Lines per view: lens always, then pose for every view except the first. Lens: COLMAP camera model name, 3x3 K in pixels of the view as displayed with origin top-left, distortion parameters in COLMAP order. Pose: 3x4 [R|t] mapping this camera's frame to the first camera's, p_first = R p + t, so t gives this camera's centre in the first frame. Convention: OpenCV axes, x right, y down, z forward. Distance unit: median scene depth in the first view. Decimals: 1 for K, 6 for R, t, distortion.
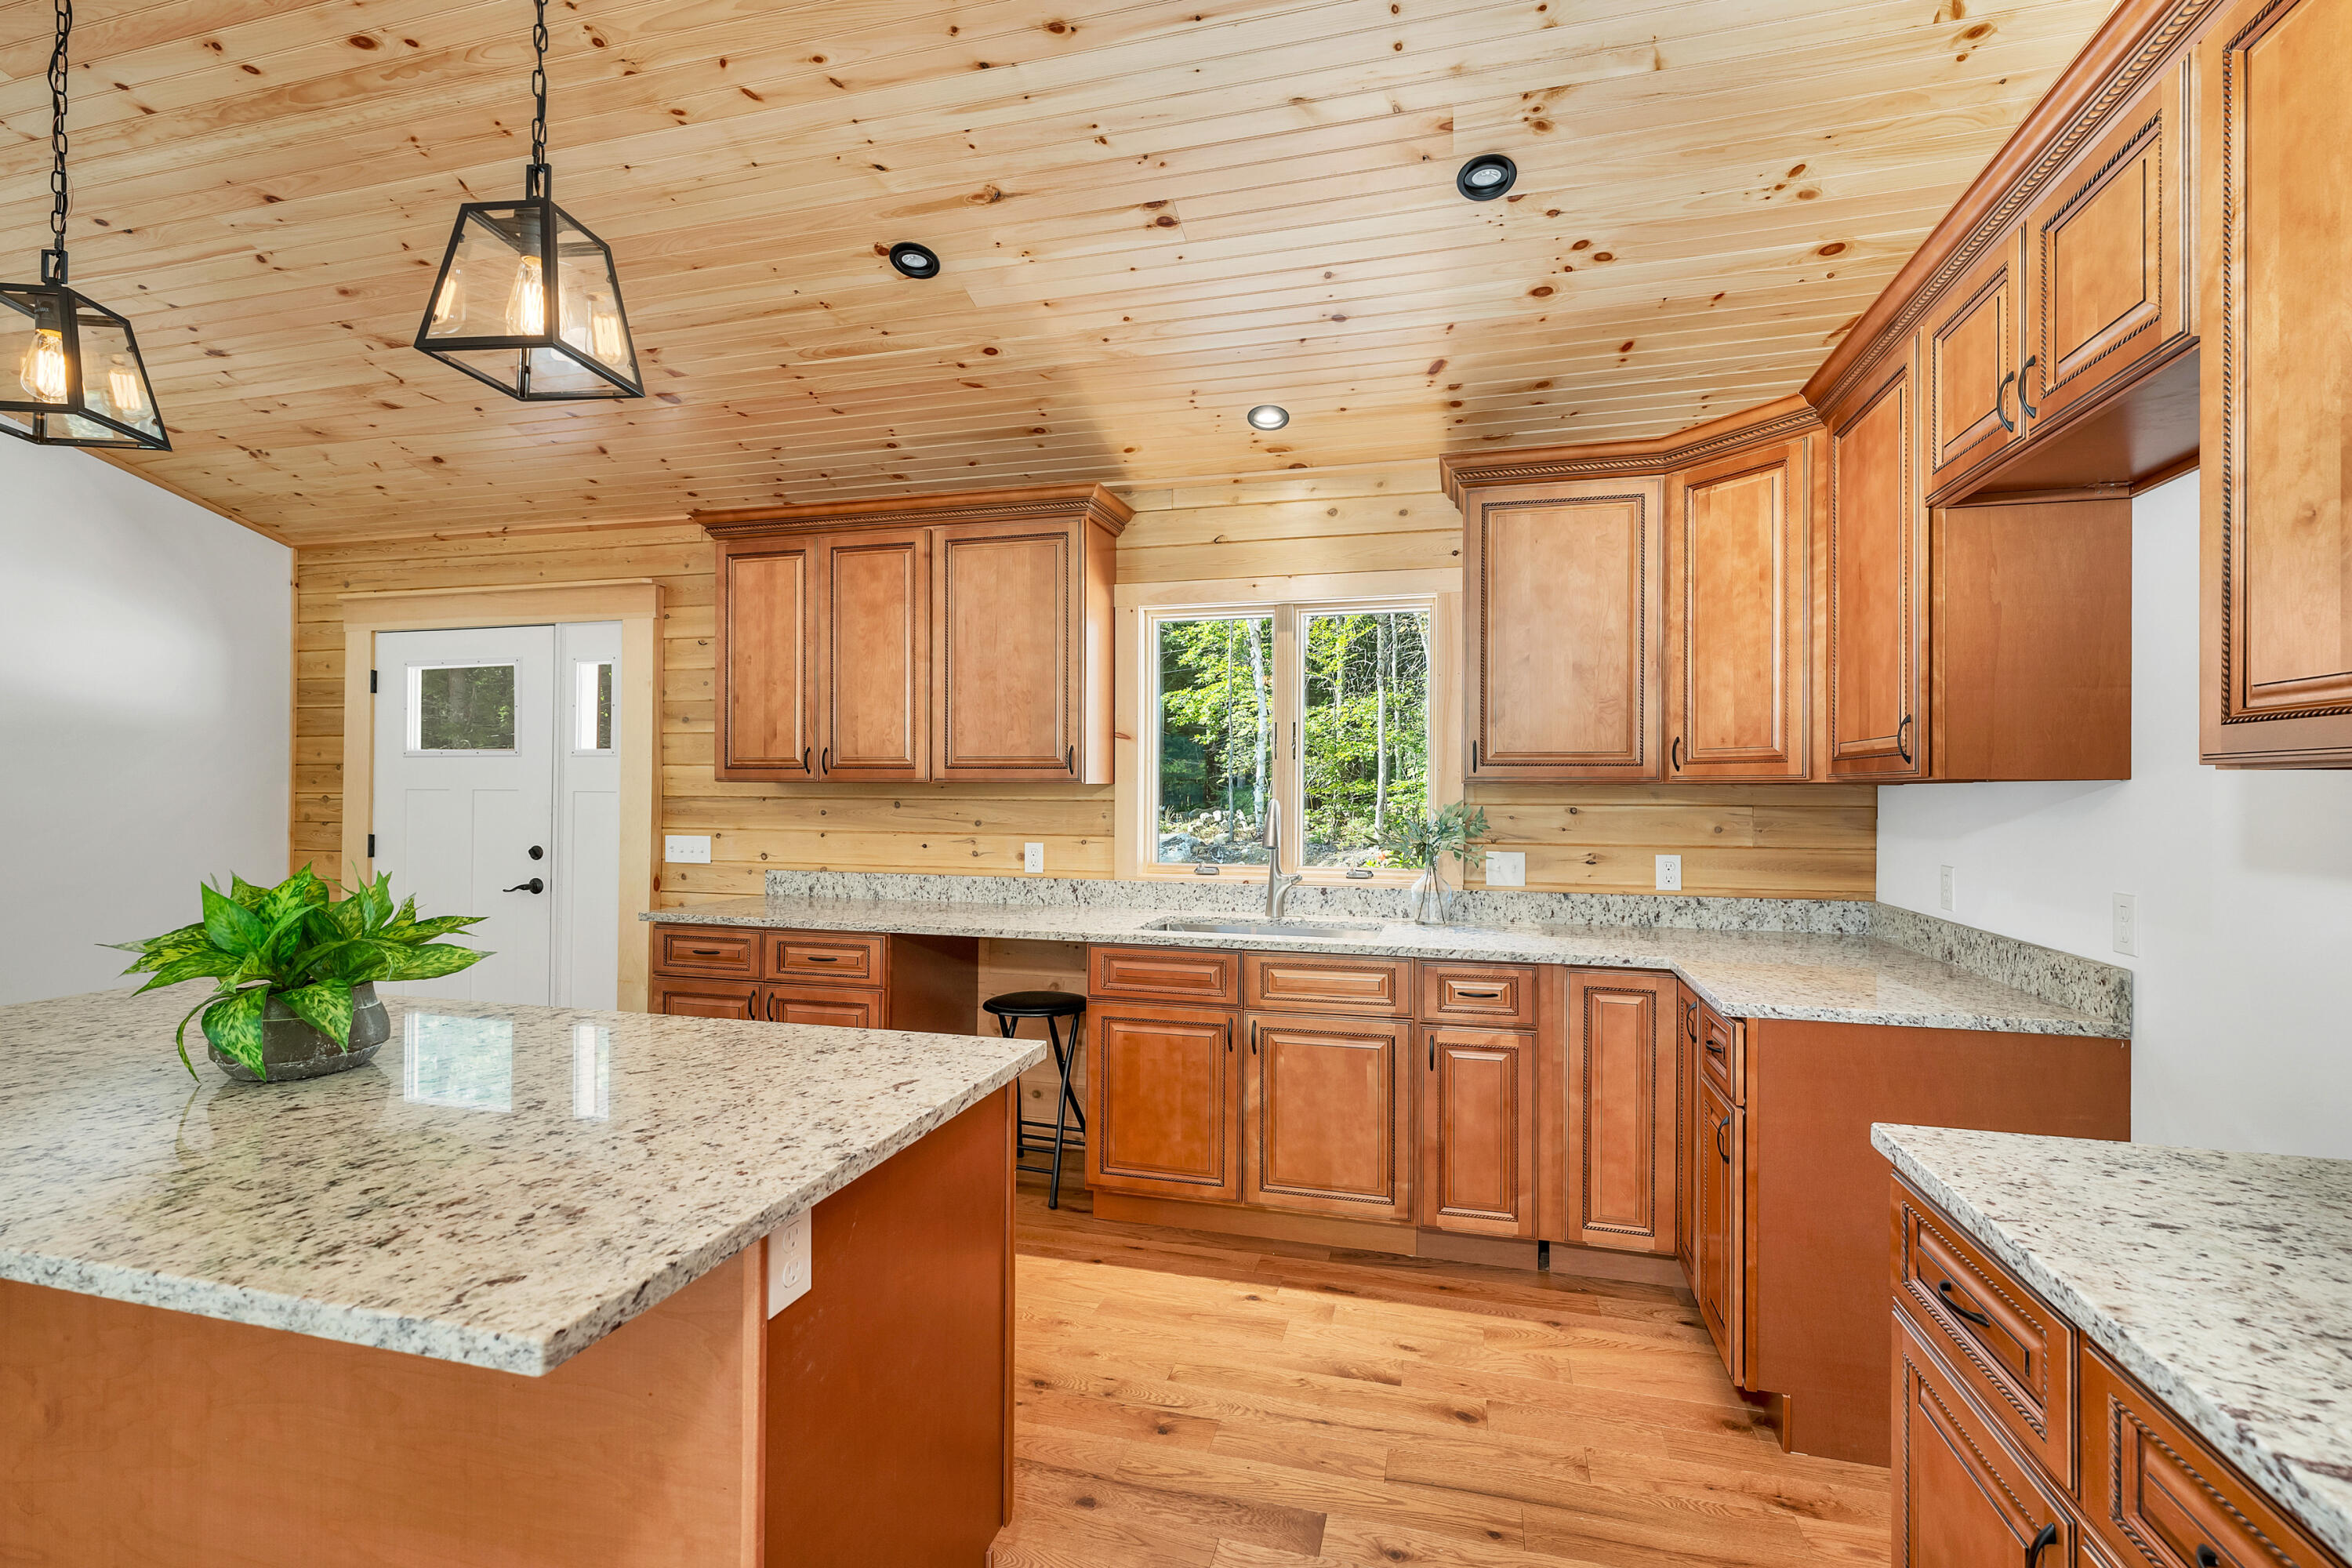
lens RADIAL K [[989.4, 0, 1221.3], [0, 989.4, 780.5], [0, 0, 1]] dist [0.003470, 0.000008]
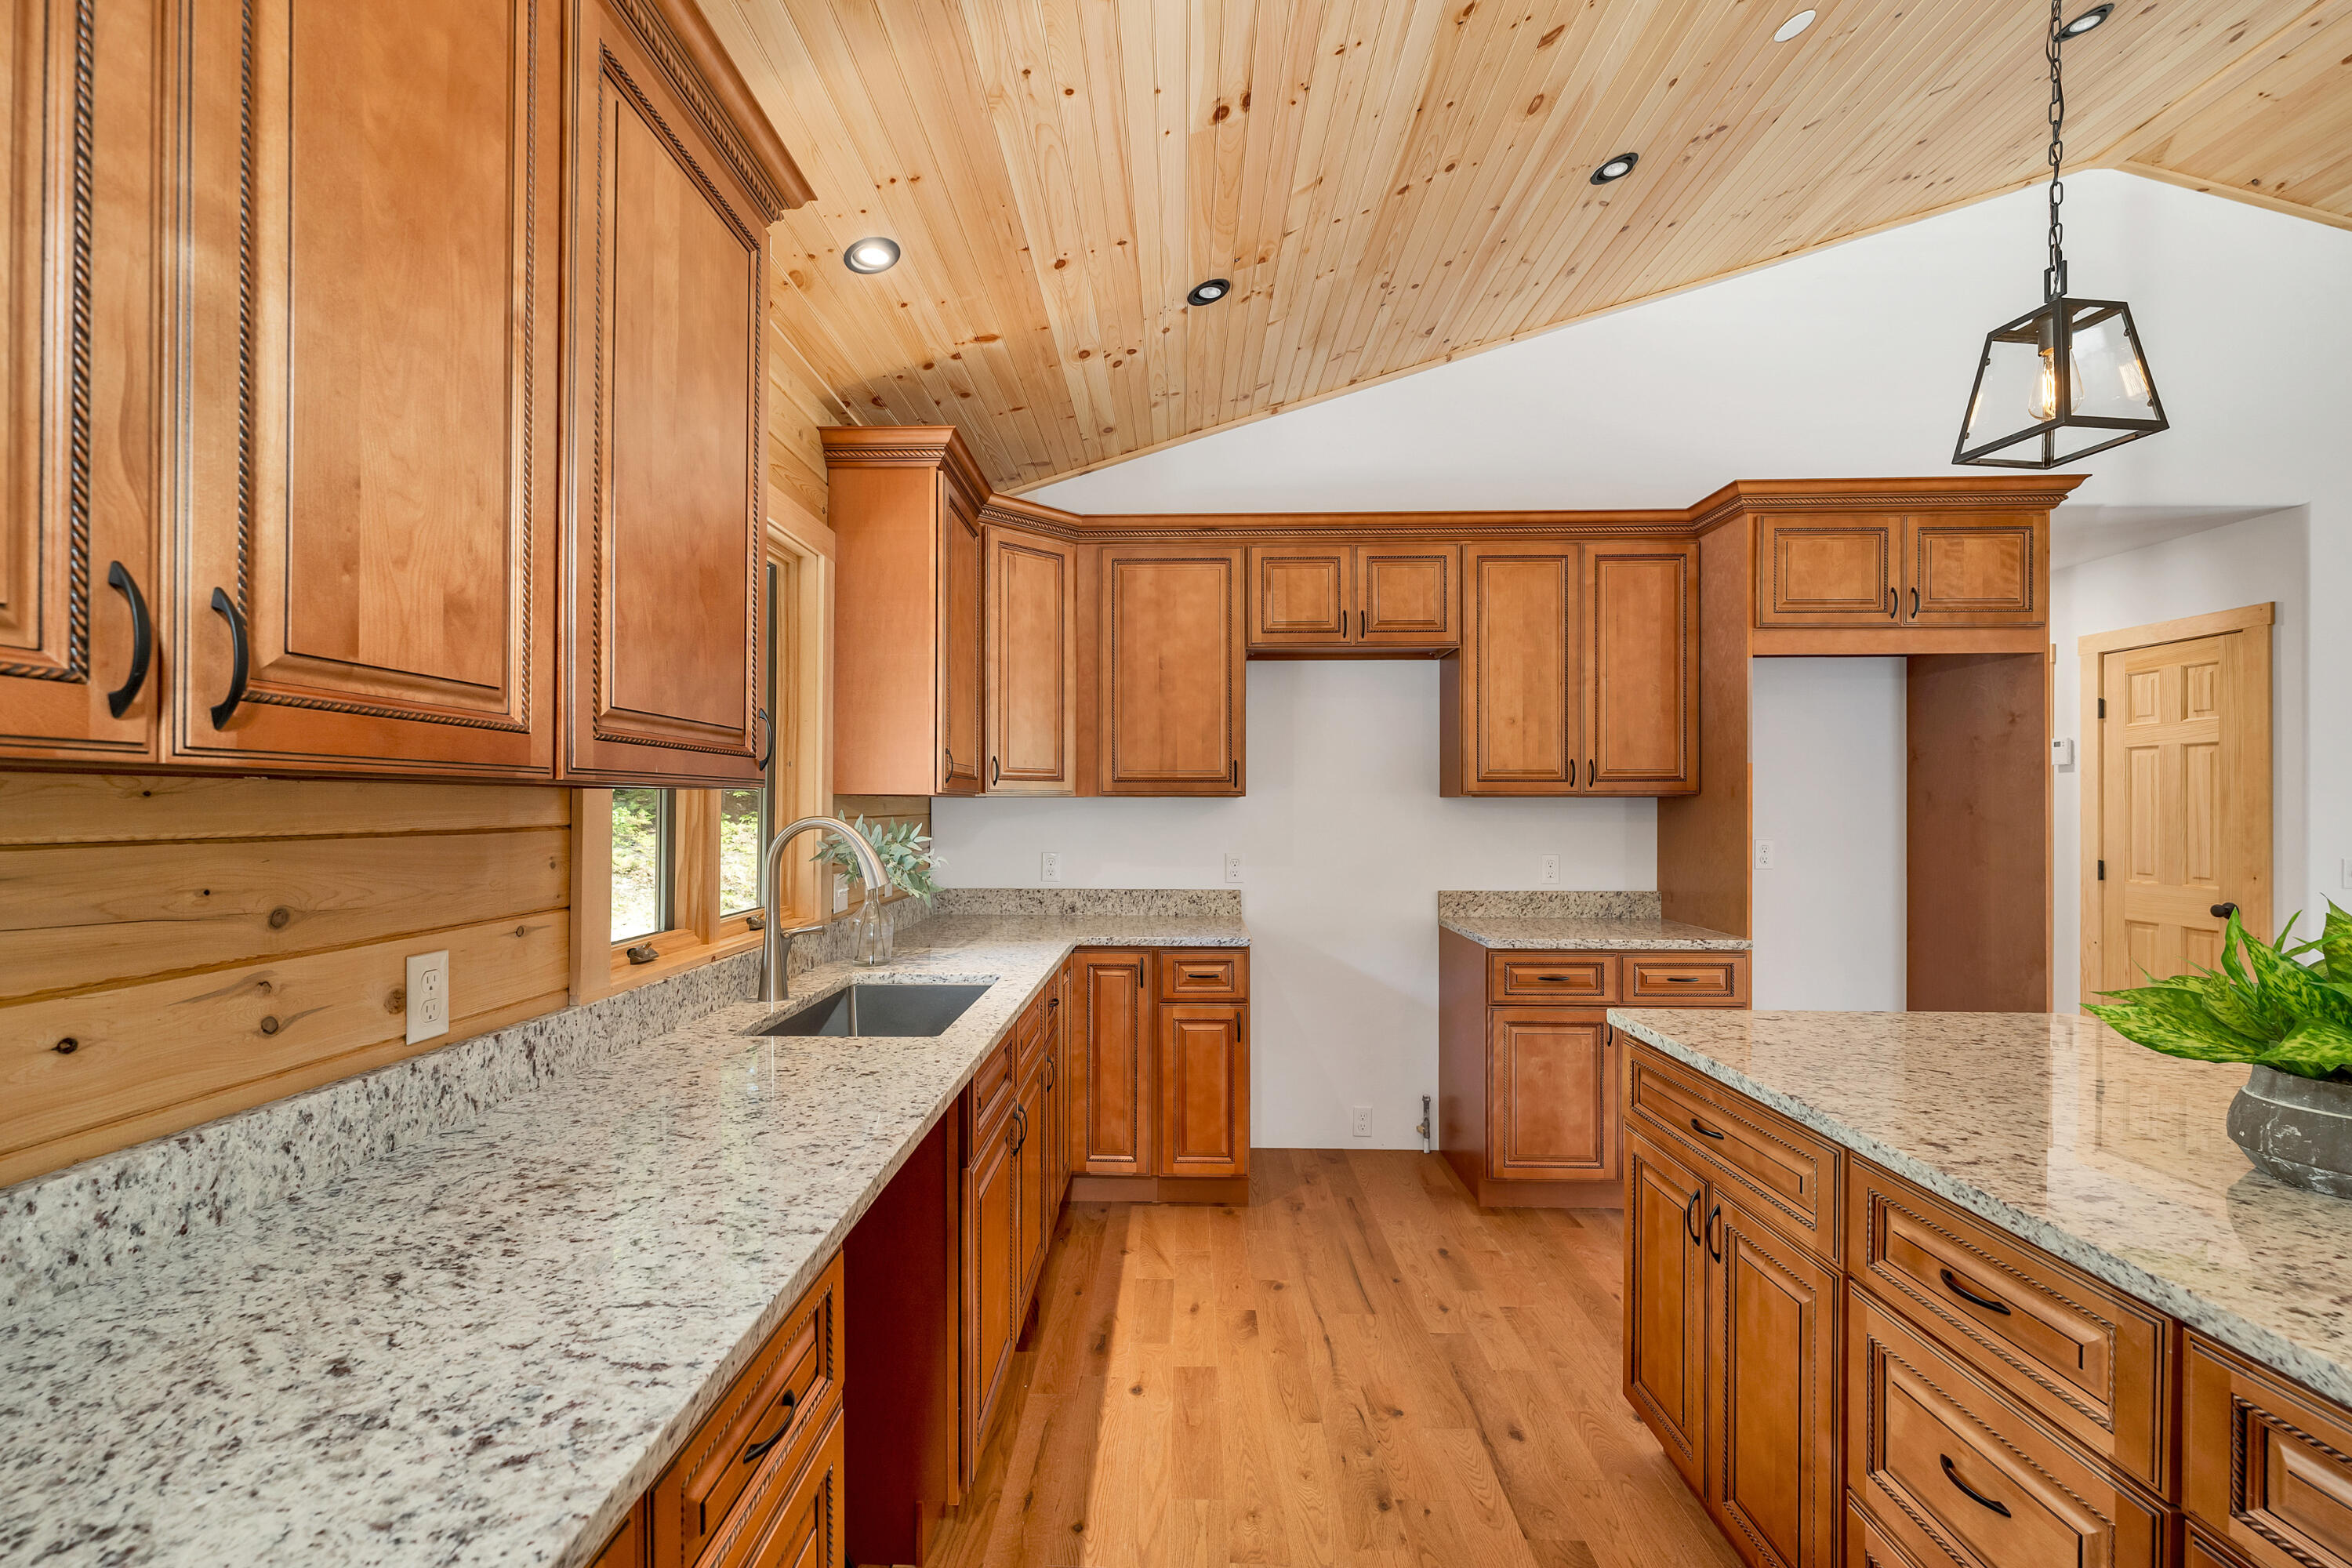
lens RADIAL K [[1020.1, 0, 1186.7], [0, 1020.1, 802.3], [0, 0, 1]] dist [0.001538, -0.000103]
pose [[-0.200376, -0.002220, 0.979716, -0.628076], [-0.010511, 0.999945, 0.000116, 0.006604], [-0.979663, -0.010274, -0.200389, 0.846648]]
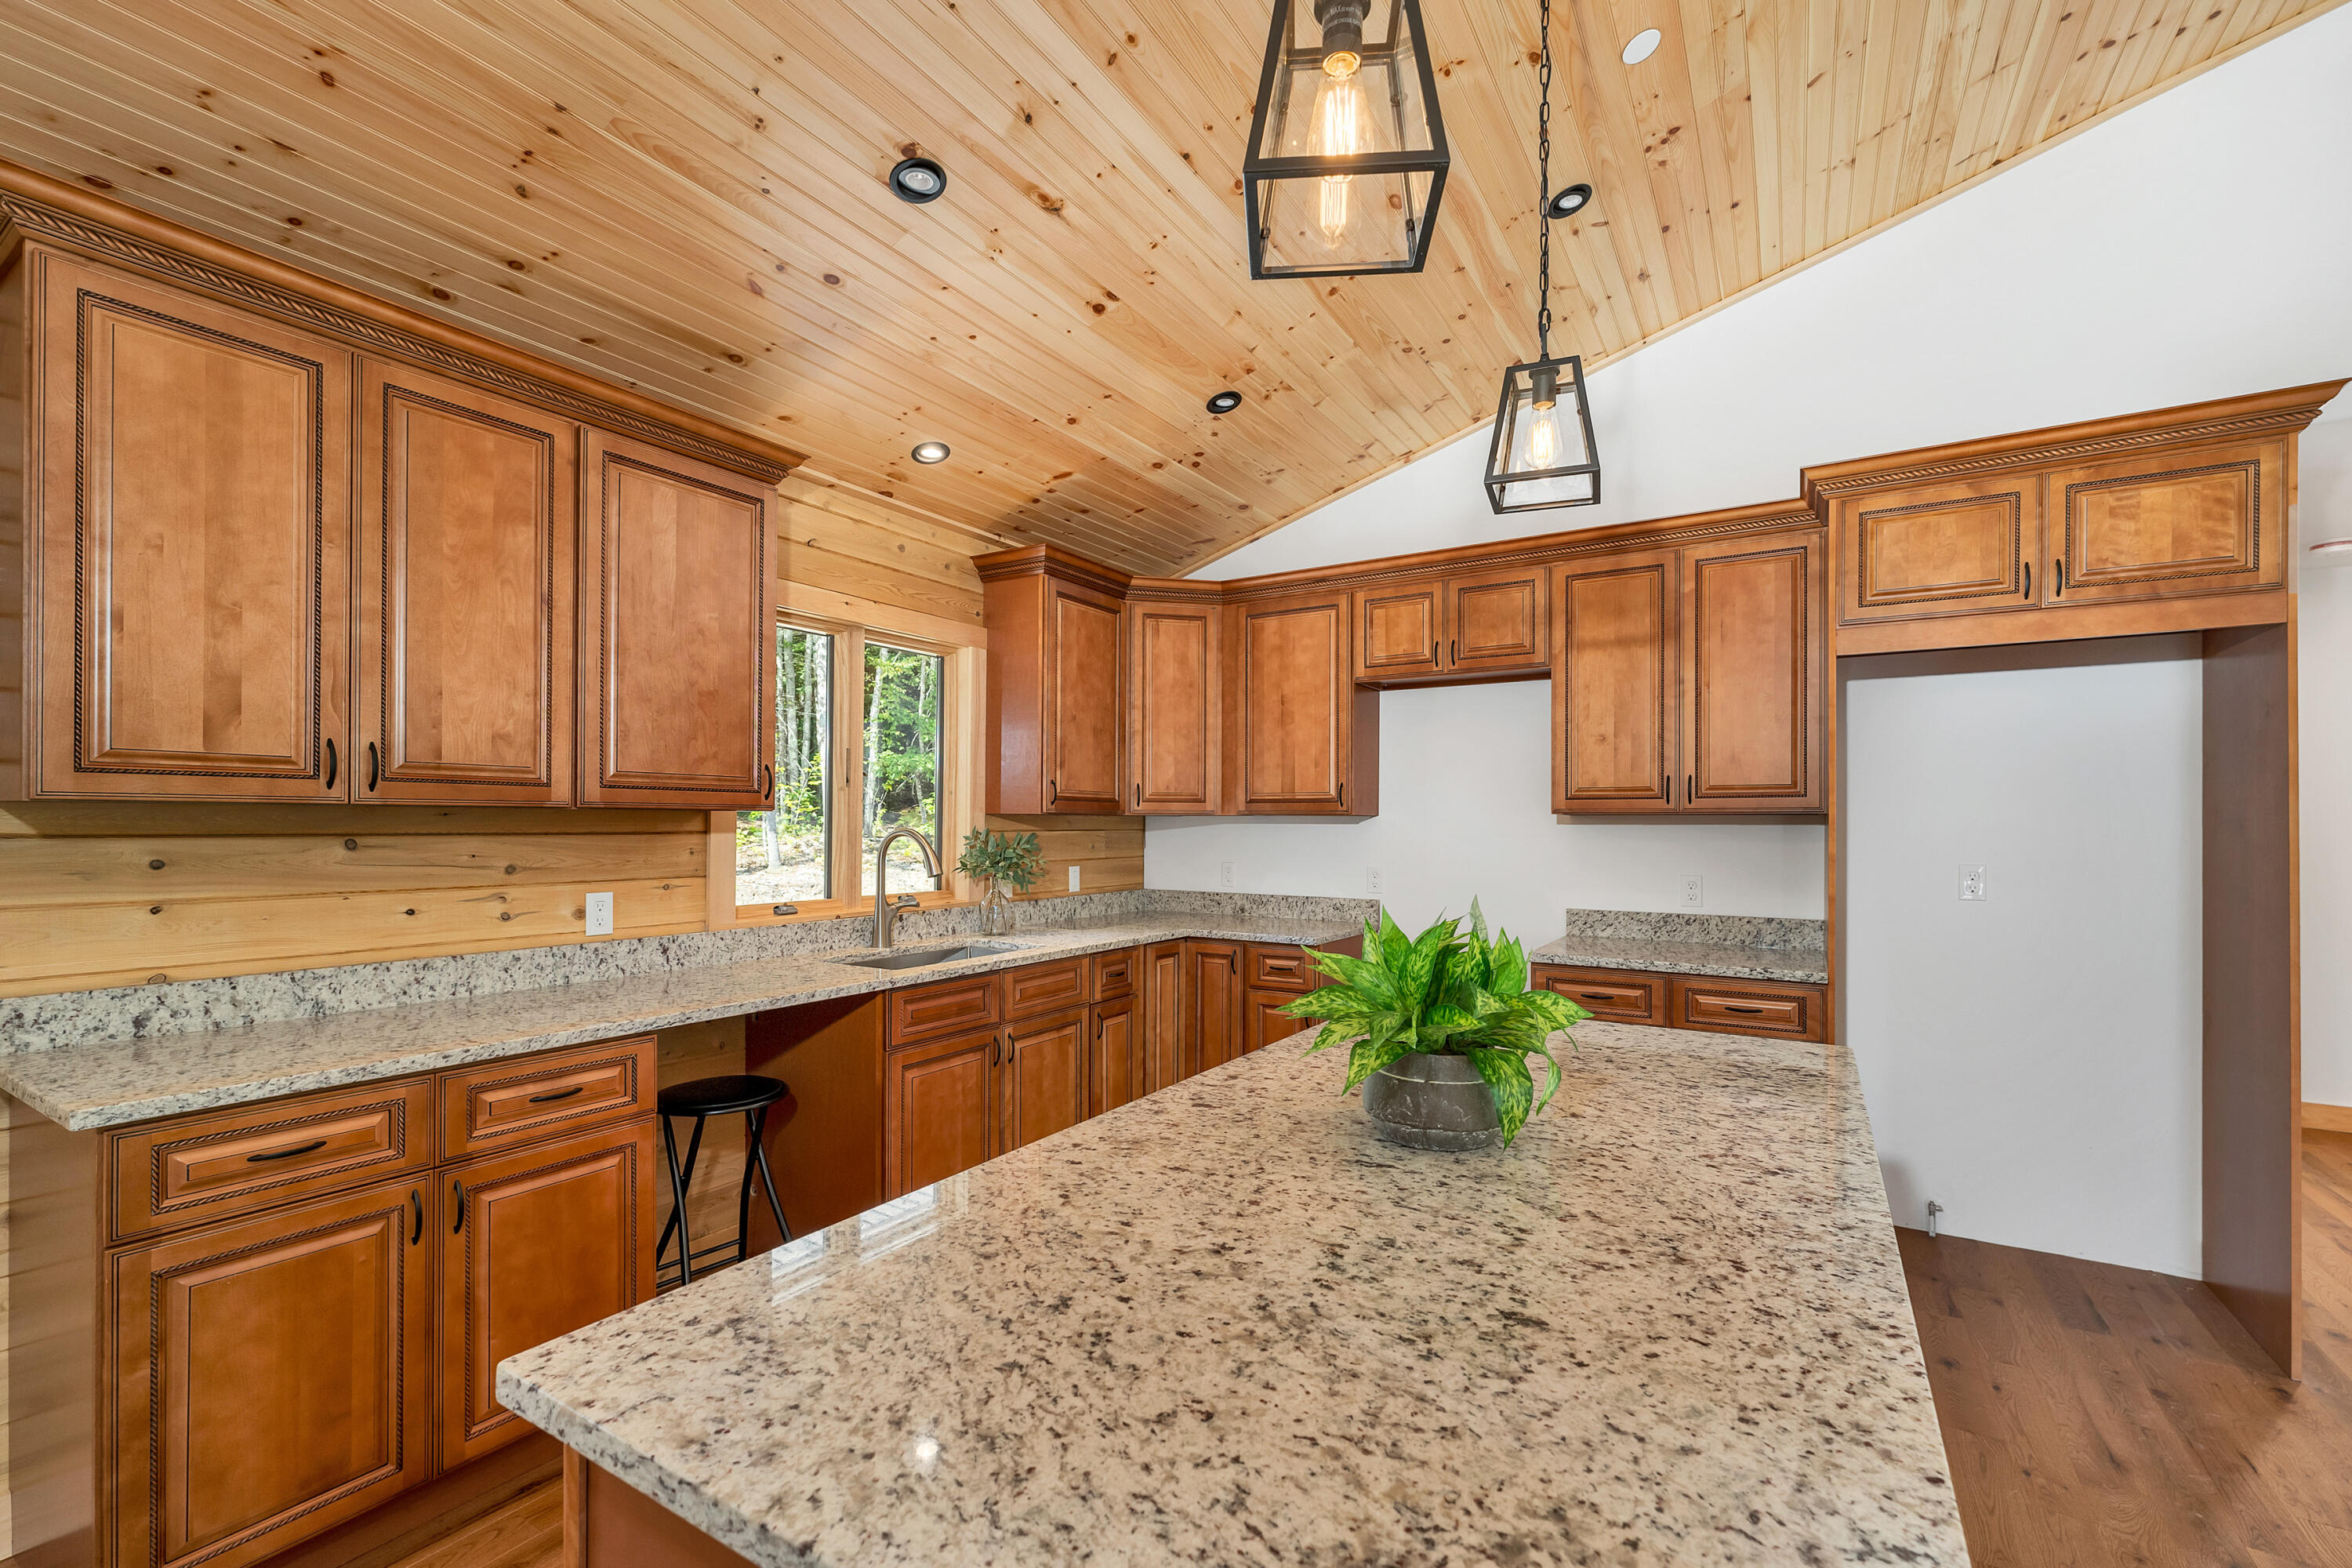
lens RADIAL K [[1008.7, 0, 1169.8], [0, 1008.7, 815.3], [0, 0, 1]] dist [0.002612, 0.000254]
pose [[0.321920, 0.003683, 0.946760, -0.782400], [-0.010015, 0.999950, -0.000484, 0.003332], [-0.946714, -0.009326, 0.321941, 0.393838]]
